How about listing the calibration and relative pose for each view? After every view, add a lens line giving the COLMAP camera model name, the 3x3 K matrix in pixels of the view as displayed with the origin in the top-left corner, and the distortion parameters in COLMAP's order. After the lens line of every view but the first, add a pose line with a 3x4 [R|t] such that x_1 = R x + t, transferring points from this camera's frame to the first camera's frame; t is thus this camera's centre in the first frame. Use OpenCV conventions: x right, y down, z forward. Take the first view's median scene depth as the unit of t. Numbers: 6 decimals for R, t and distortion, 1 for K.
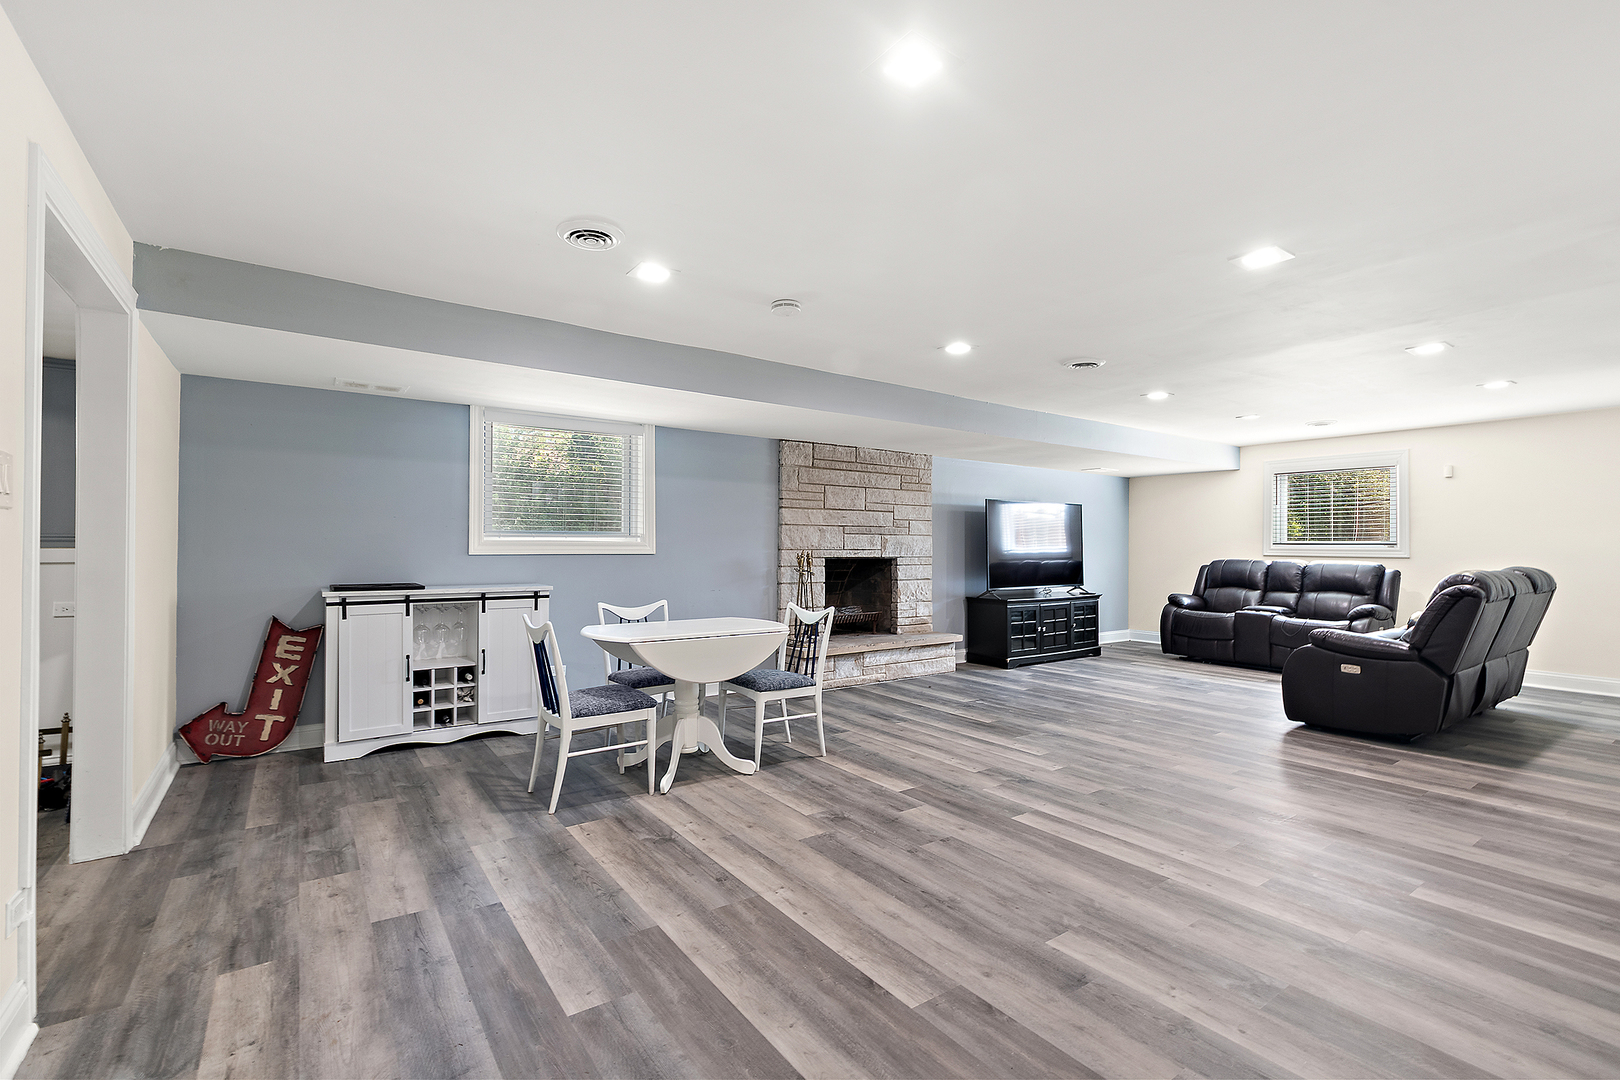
lens RADIAL K [[721.3, 0, 799.5], [0, 721.3, 537.6], [0, 0, 1]] dist [-0.001214, -0.000332]
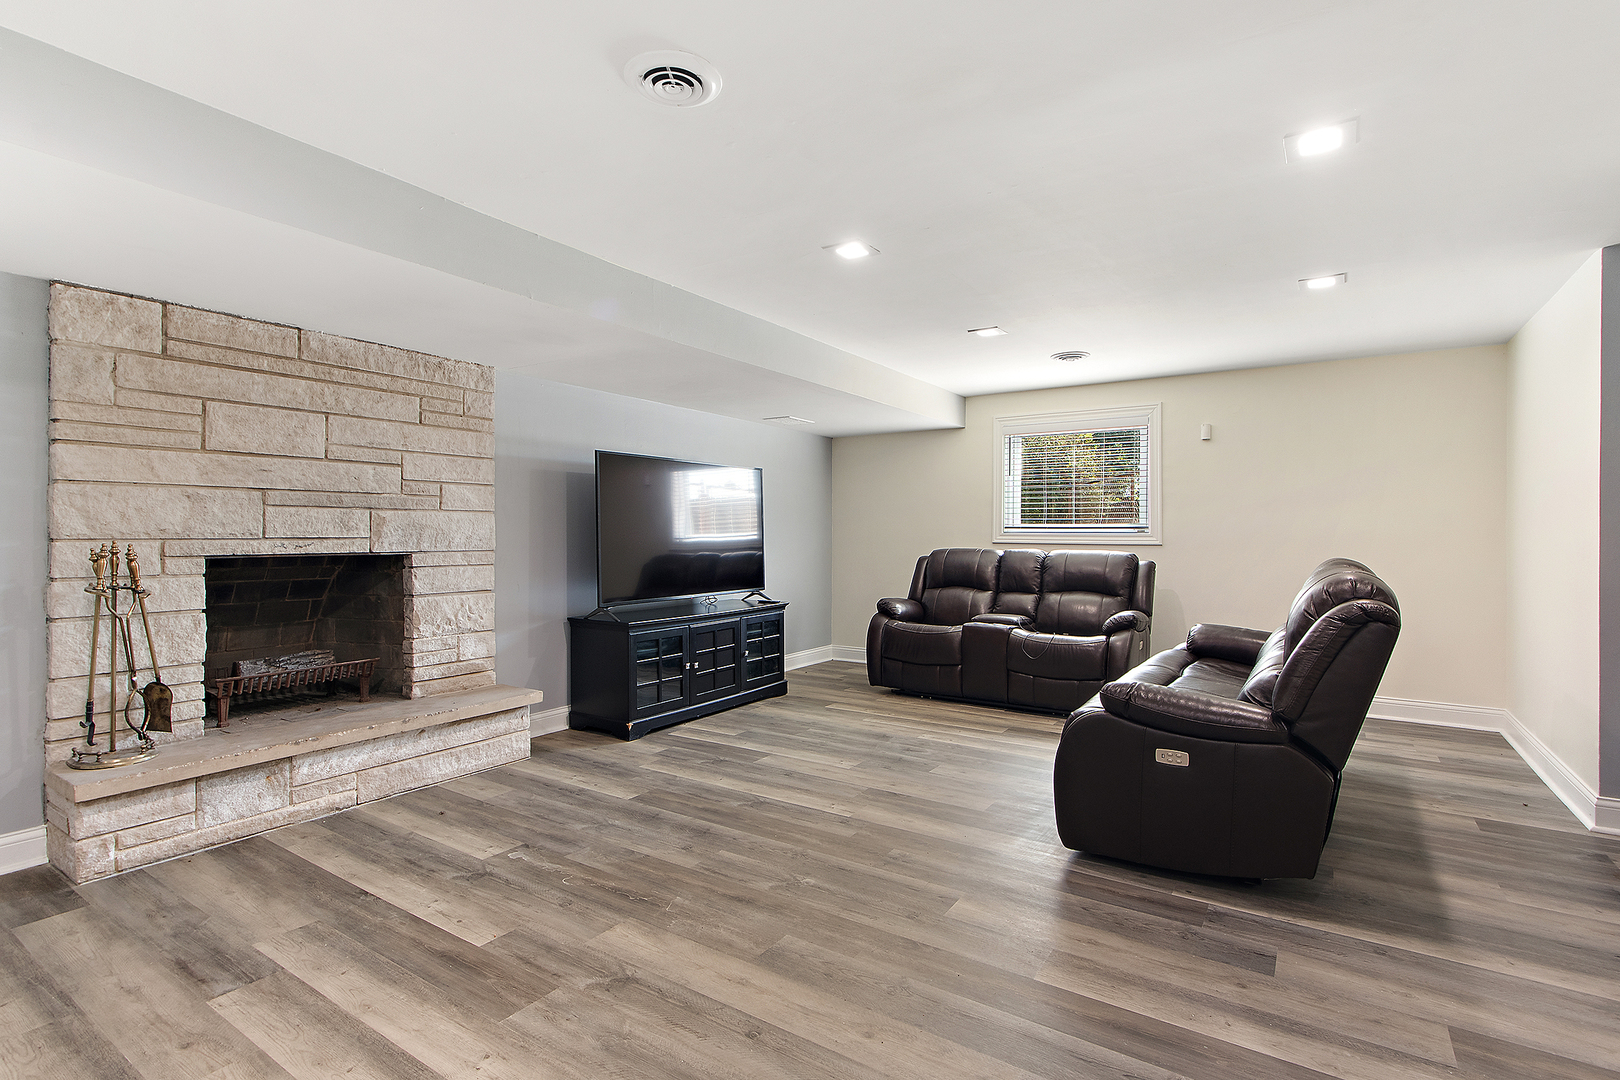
lens RADIAL K [[772.0, 0, 812.9], [0, 772.0, 536.2], [0, 0, 1]] dist [0.000596, 0.000031]
pose [[0.929705, -0.005014, 0.368270, 0.202868], [-0.000674, 0.999882, 0.015315, 0.006697], [-0.368303, -0.014486, 0.929593, 0.374484]]
